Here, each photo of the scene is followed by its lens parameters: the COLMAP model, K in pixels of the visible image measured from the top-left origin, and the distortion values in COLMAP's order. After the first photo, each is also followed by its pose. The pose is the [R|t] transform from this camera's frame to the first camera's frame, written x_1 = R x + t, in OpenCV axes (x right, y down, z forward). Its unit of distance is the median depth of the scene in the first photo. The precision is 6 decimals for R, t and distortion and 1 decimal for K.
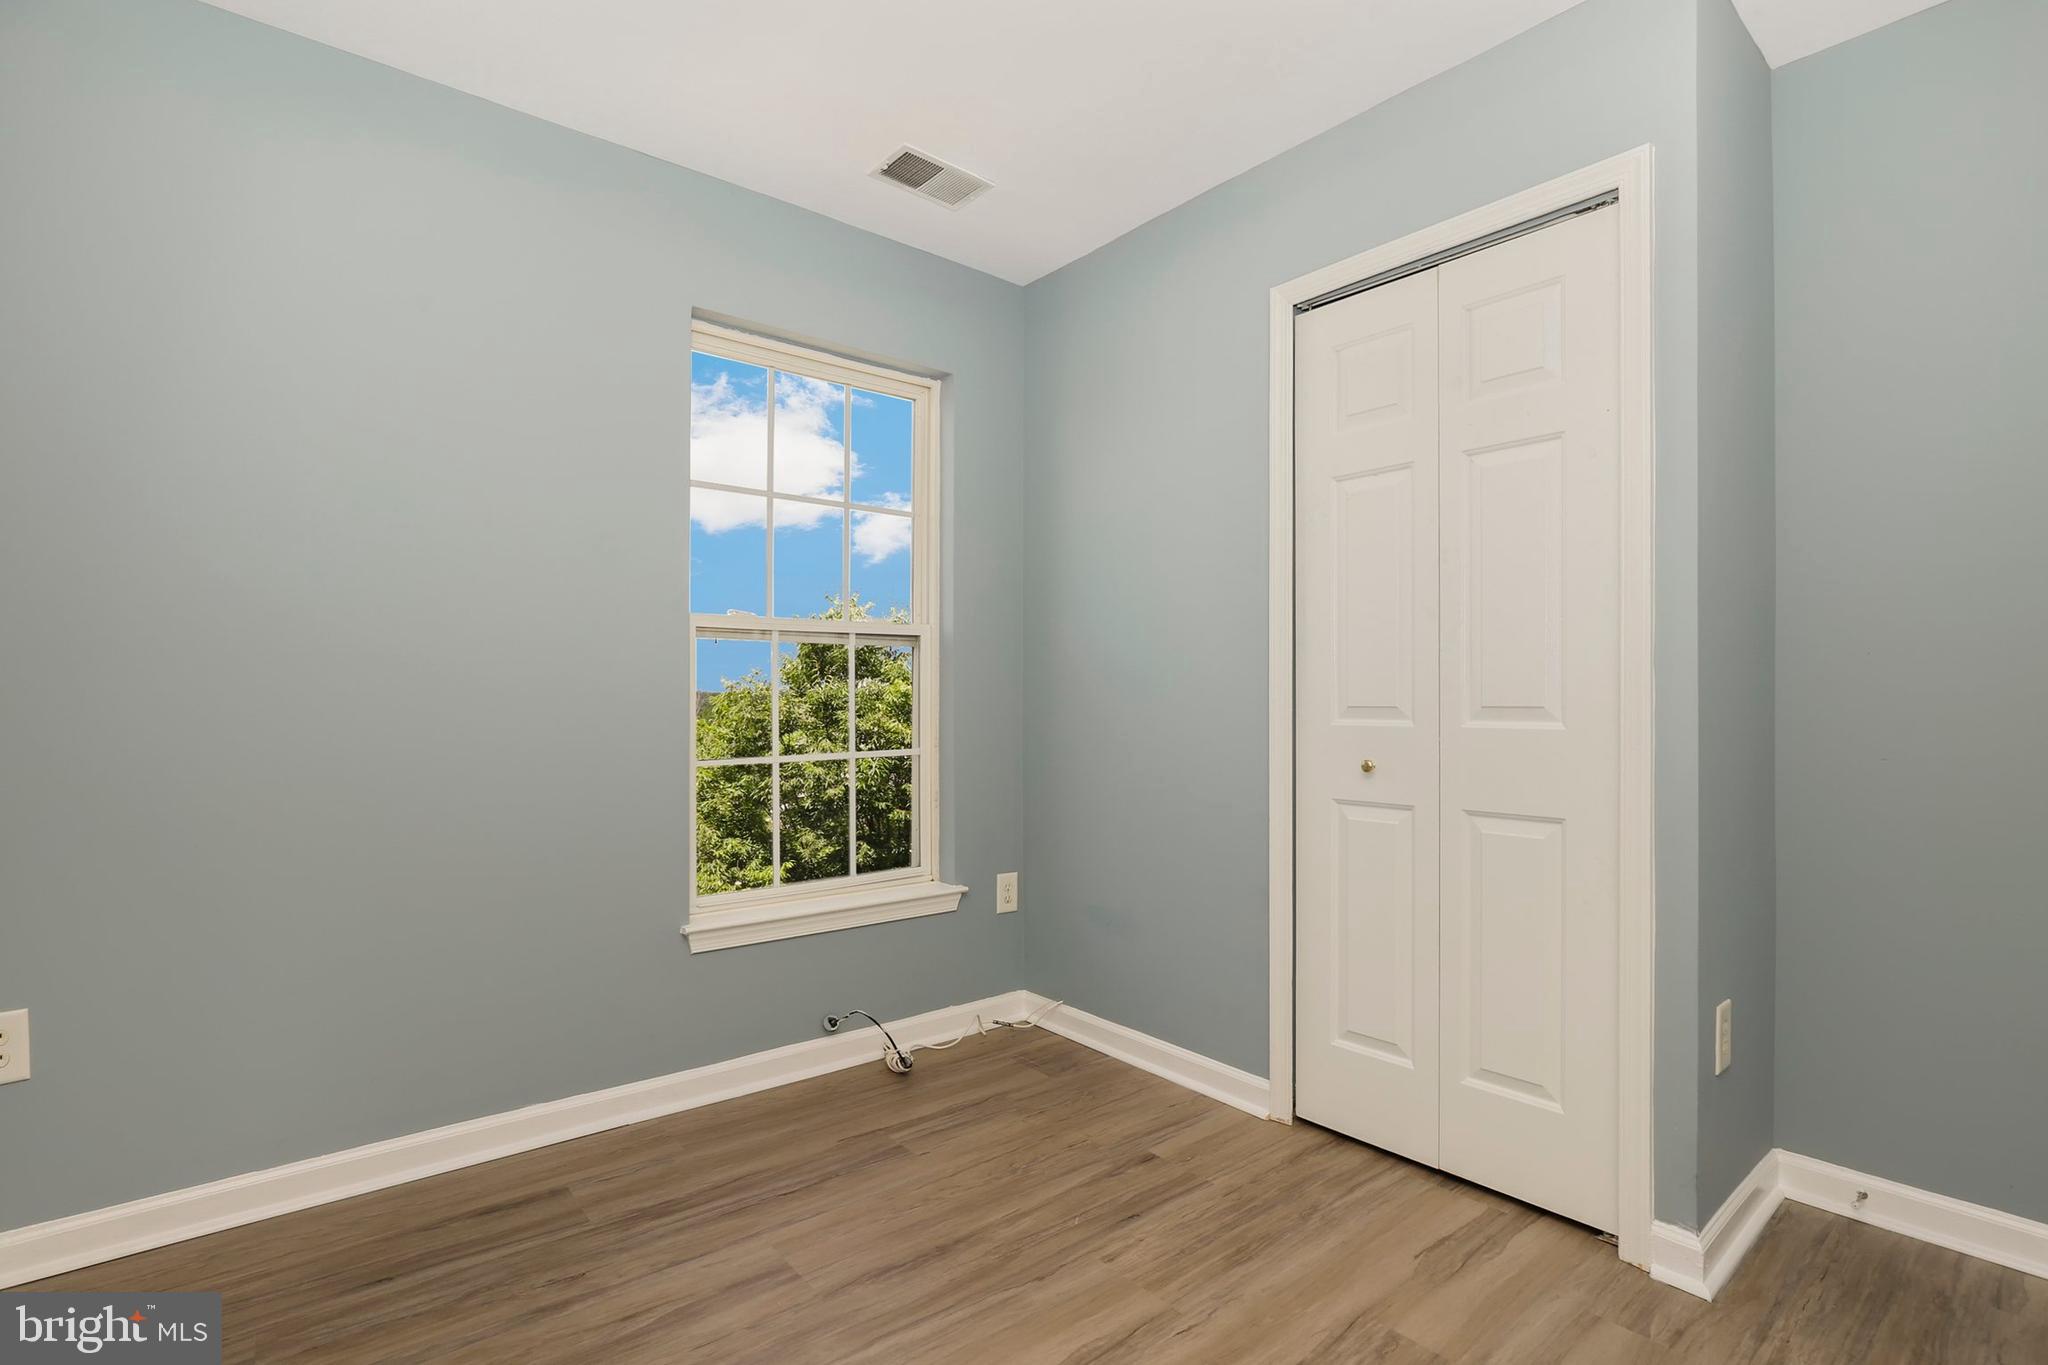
lens RADIAL K [[965.0, 0, 1032.2], [0, 965.0, 709.4], [0, 0, 1]] dist [-0.032860, 0.006674]
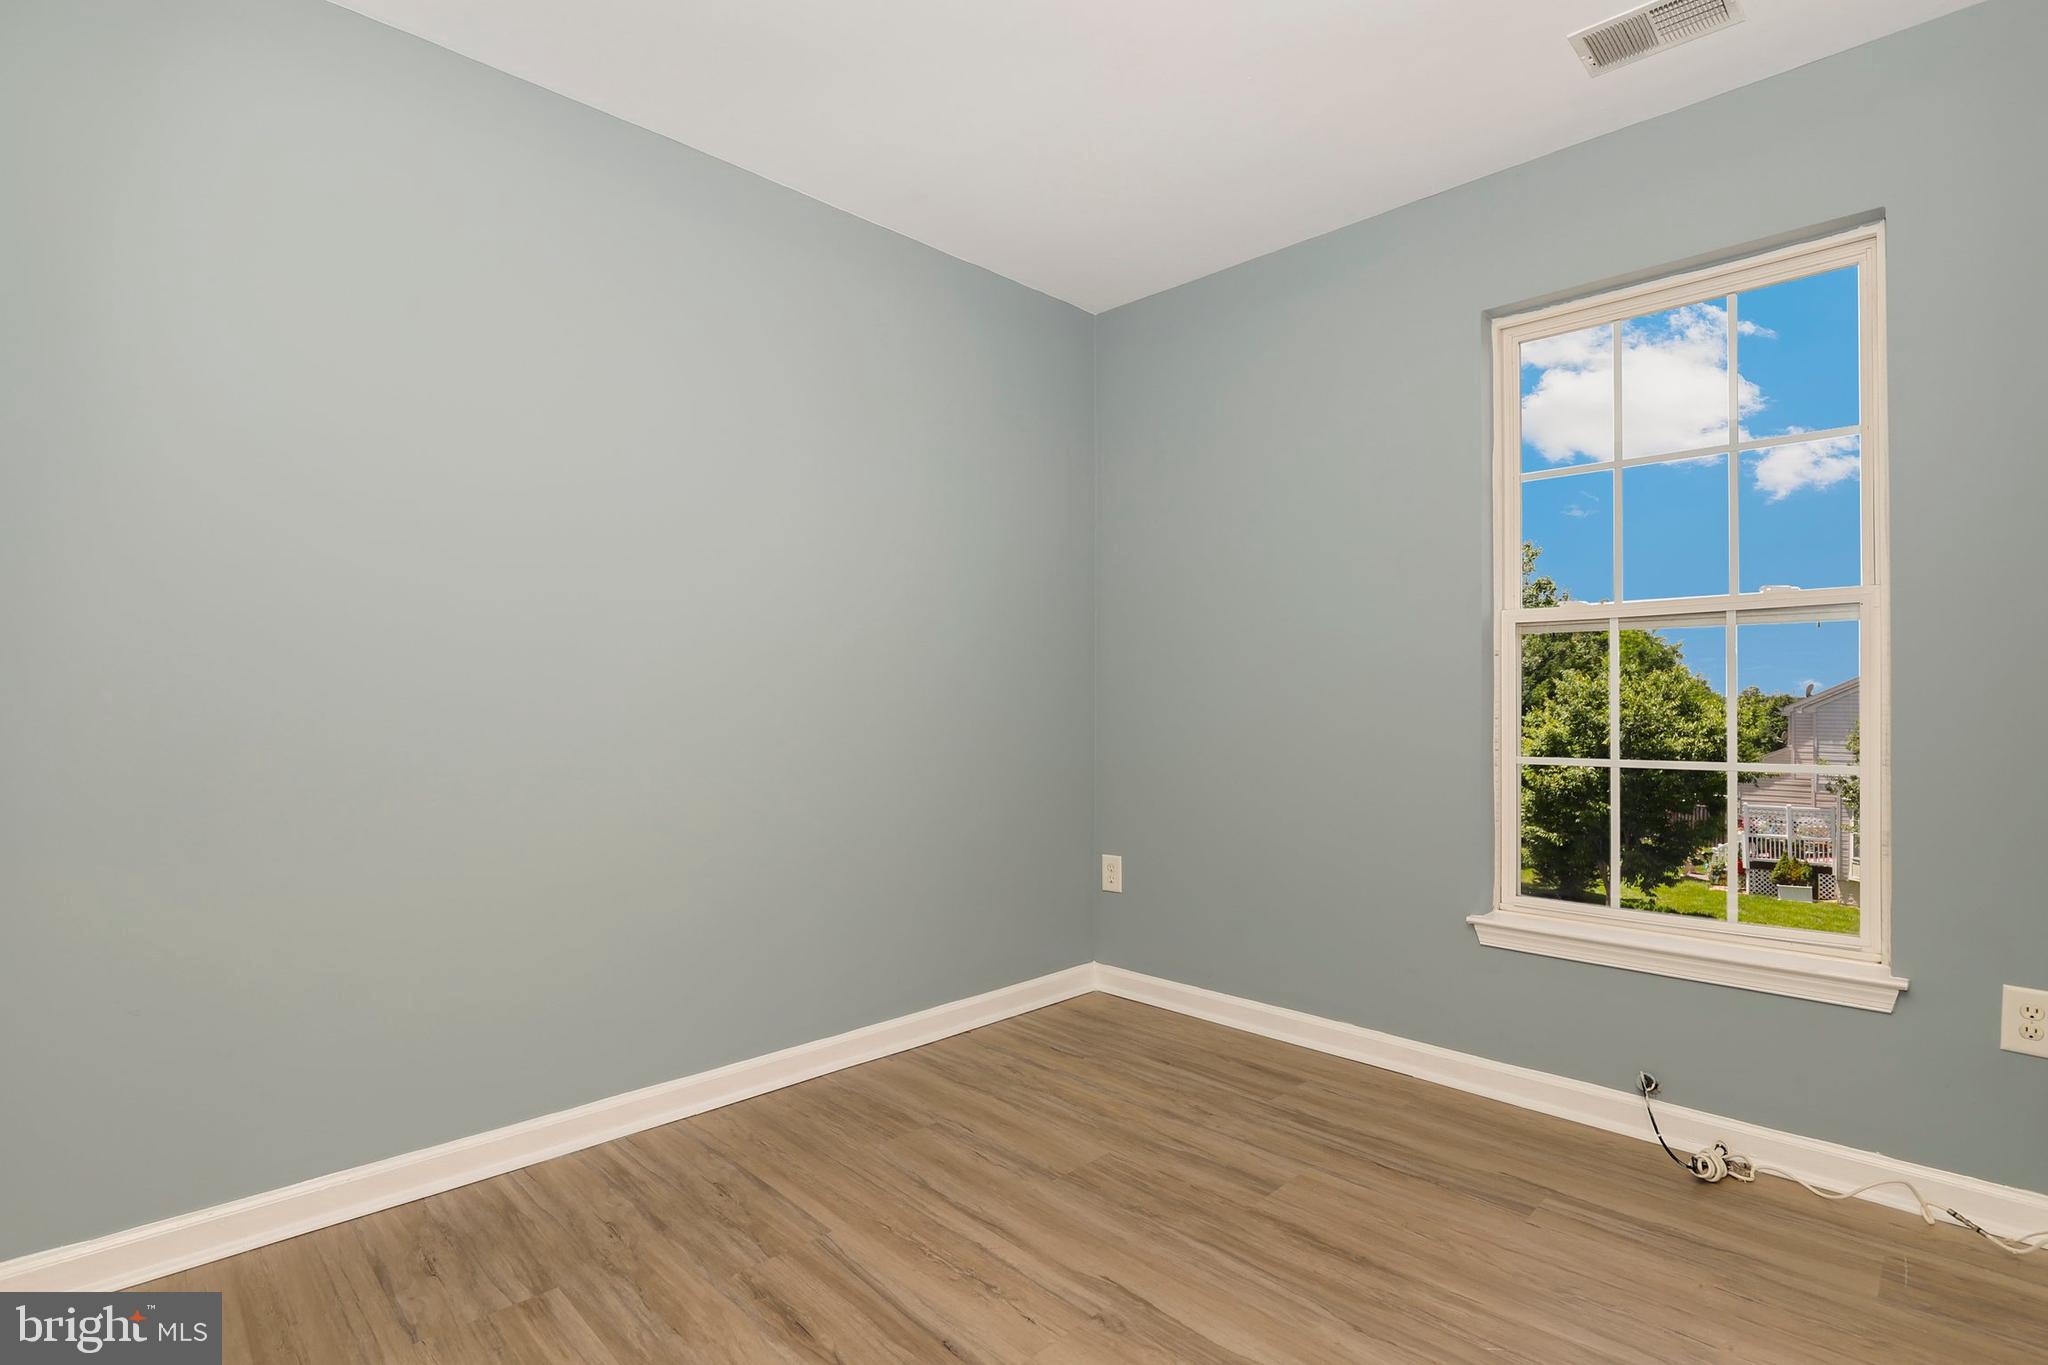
lens RADIAL K [[965.0, 0, 1032.2], [0, 965.0, 709.4], [0, 0, 1]] dist [-0.032860, 0.006674]
pose [[0.076107, 0.005291, -0.997086, 0.793322], [0.006298, 0.999963, 0.005787, -0.015610], [0.997080, -0.006720, 0.076071, 0.537819]]
